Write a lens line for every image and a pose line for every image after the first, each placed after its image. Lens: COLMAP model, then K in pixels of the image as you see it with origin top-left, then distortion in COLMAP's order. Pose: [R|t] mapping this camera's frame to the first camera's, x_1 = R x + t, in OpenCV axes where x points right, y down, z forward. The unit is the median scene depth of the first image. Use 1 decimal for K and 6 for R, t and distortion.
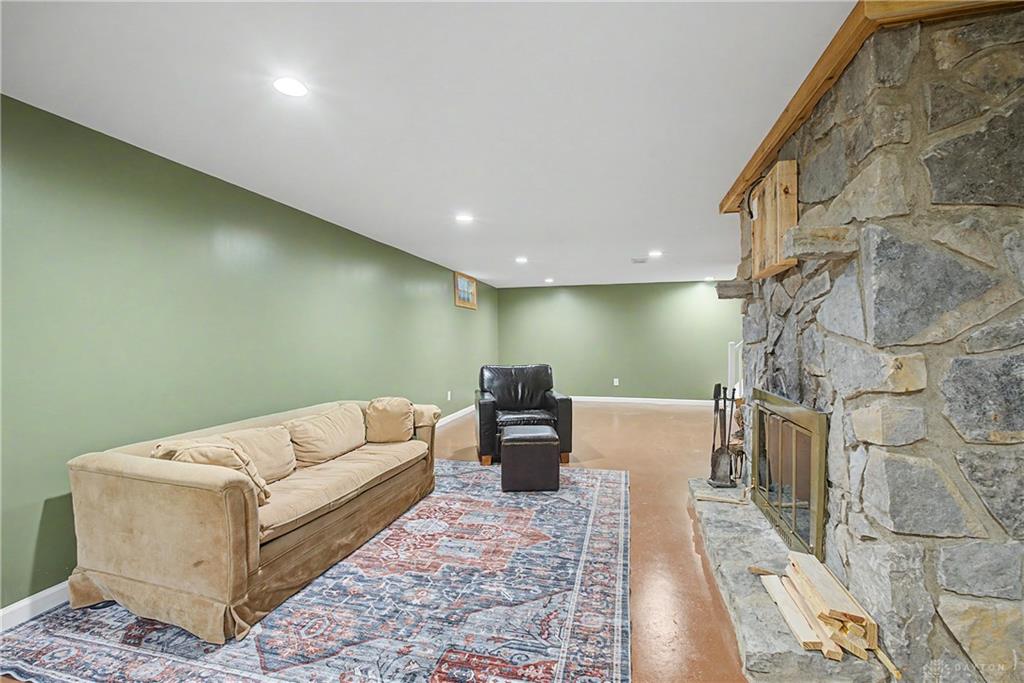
lens RADIAL K [[453.0, 0, 512.0], [0, 453.0, 341.5], [0, 0, 1]] dist [-0.010152, 0.001620]
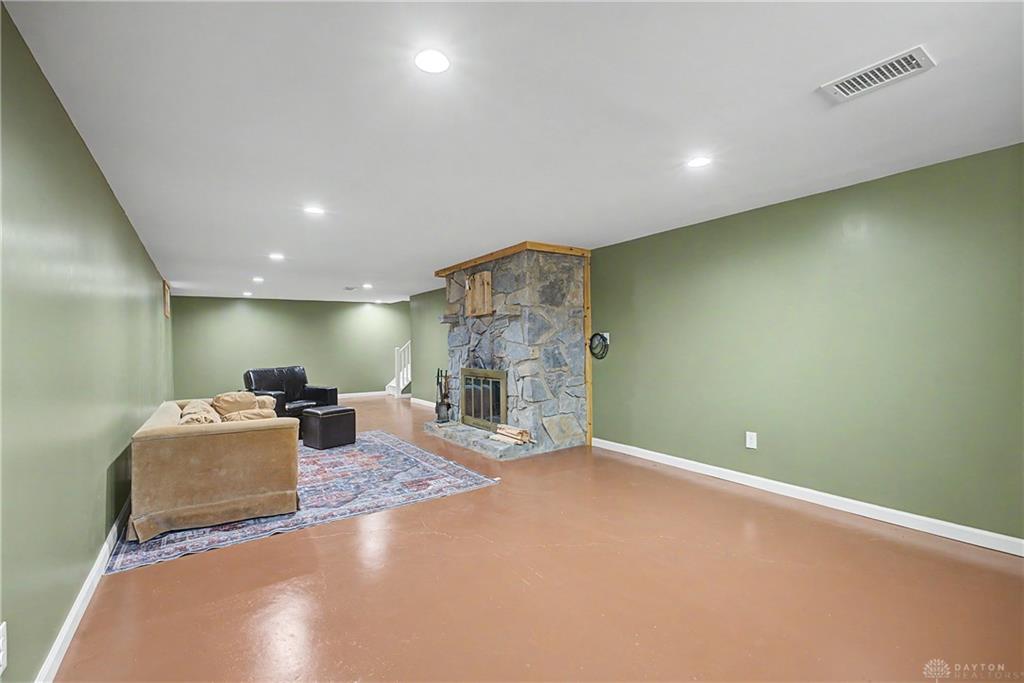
lens RADIAL K [[453.0, 0, 512.0], [0, 453.0, 341.5], [0, 0, 1]] dist [-0.010152, 0.001620]
pose [[0.661995, -0.005434, 0.749488, -1.351368], [0.018758, 0.999781, -0.009320, 0.009204], [-0.749273, 0.020229, 0.661952, -0.848600]]
